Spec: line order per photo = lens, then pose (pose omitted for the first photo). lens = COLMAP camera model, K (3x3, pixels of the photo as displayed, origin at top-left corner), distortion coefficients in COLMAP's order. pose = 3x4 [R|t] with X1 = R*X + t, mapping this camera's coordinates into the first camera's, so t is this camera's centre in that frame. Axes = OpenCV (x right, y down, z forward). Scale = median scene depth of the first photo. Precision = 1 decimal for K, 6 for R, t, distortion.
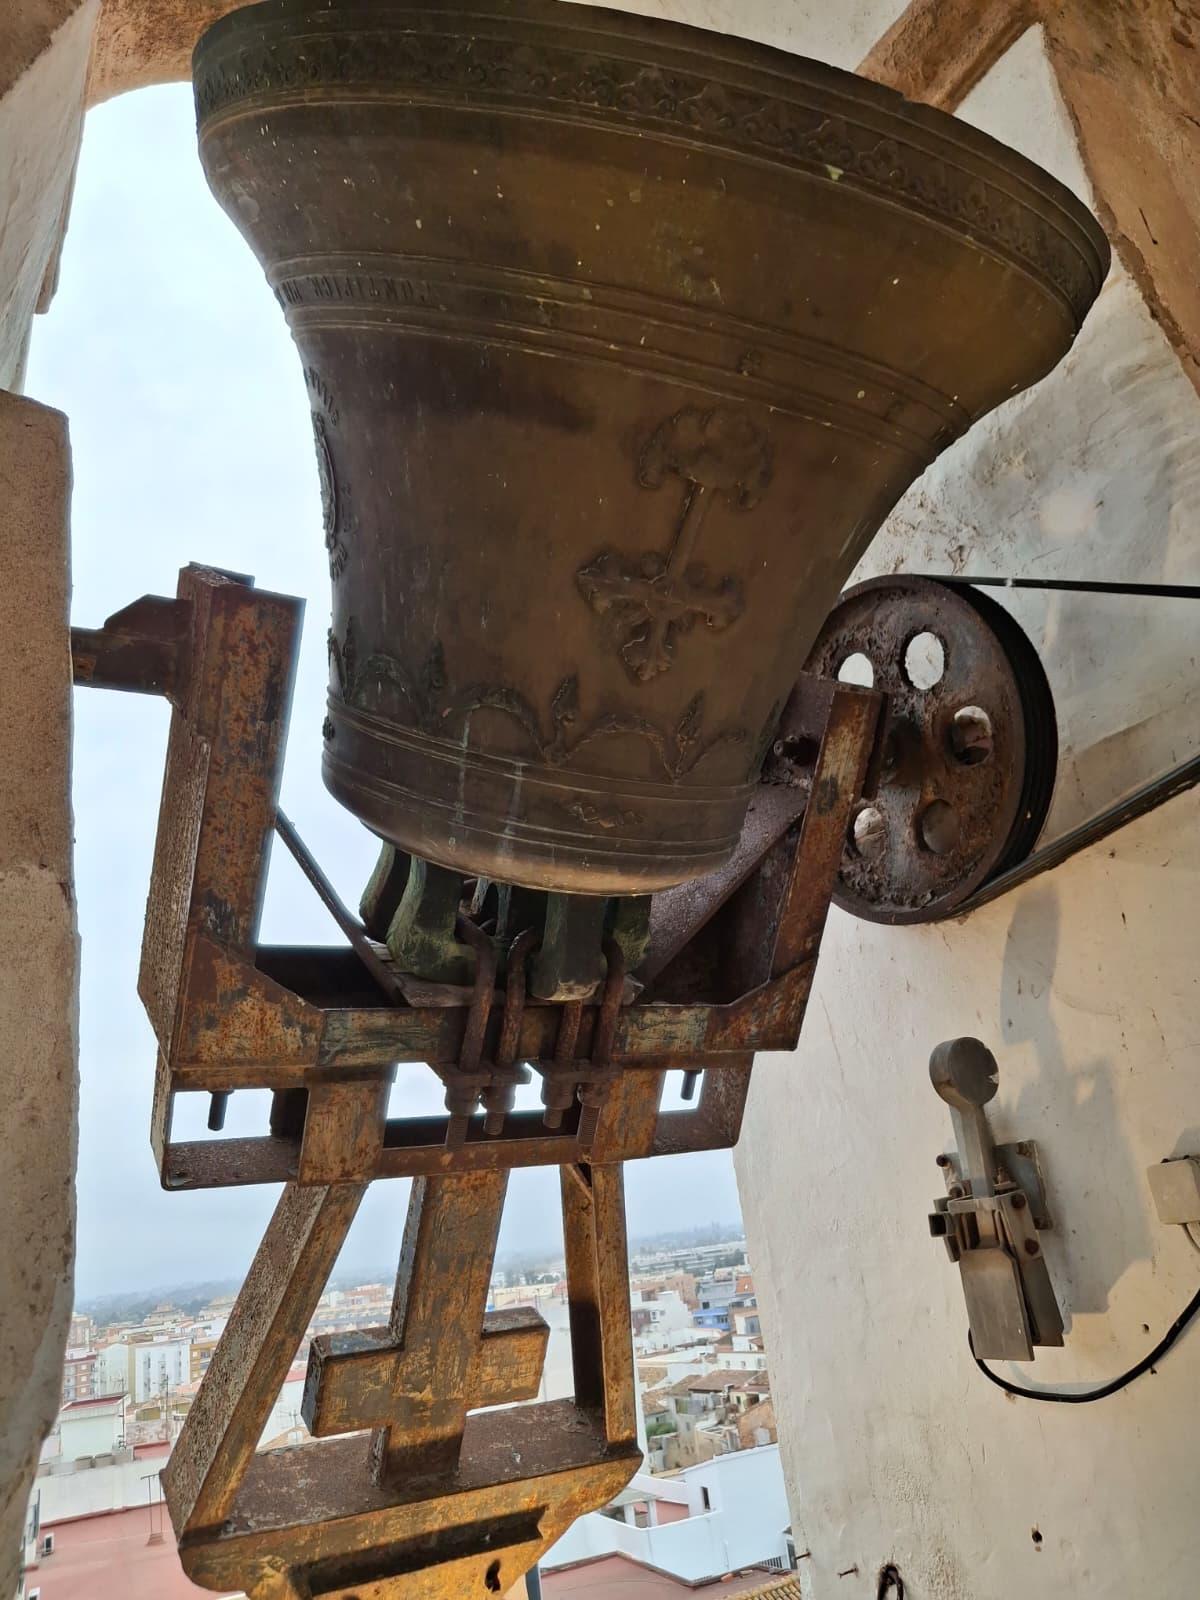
lens RADIAL K [[1177.2, 0, 599.9], [0, 1177.2, 821.8], [0, 0, 1]] dist [0.092407, -0.171189]
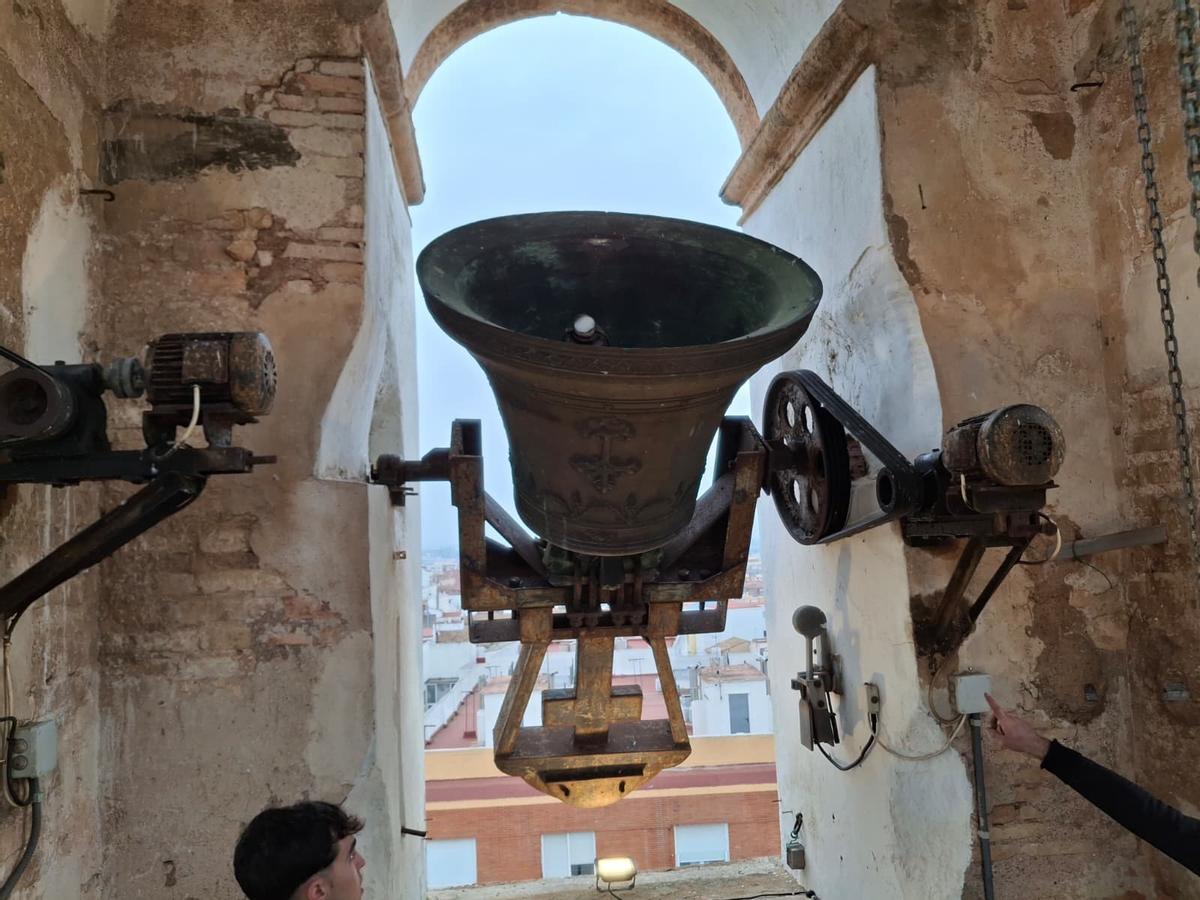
lens RADIAL K [[882.9, 0, 601.5], [0, 882.9, 453.2], [0, 0, 1]] dist [0.092407, -0.171189]
pose [[0.924229, 0.043200, -0.379388, 0.556168], [0.057533, 0.966482, 0.250207, -0.505434], [0.377481, -0.253075, 0.890764, -0.490242]]
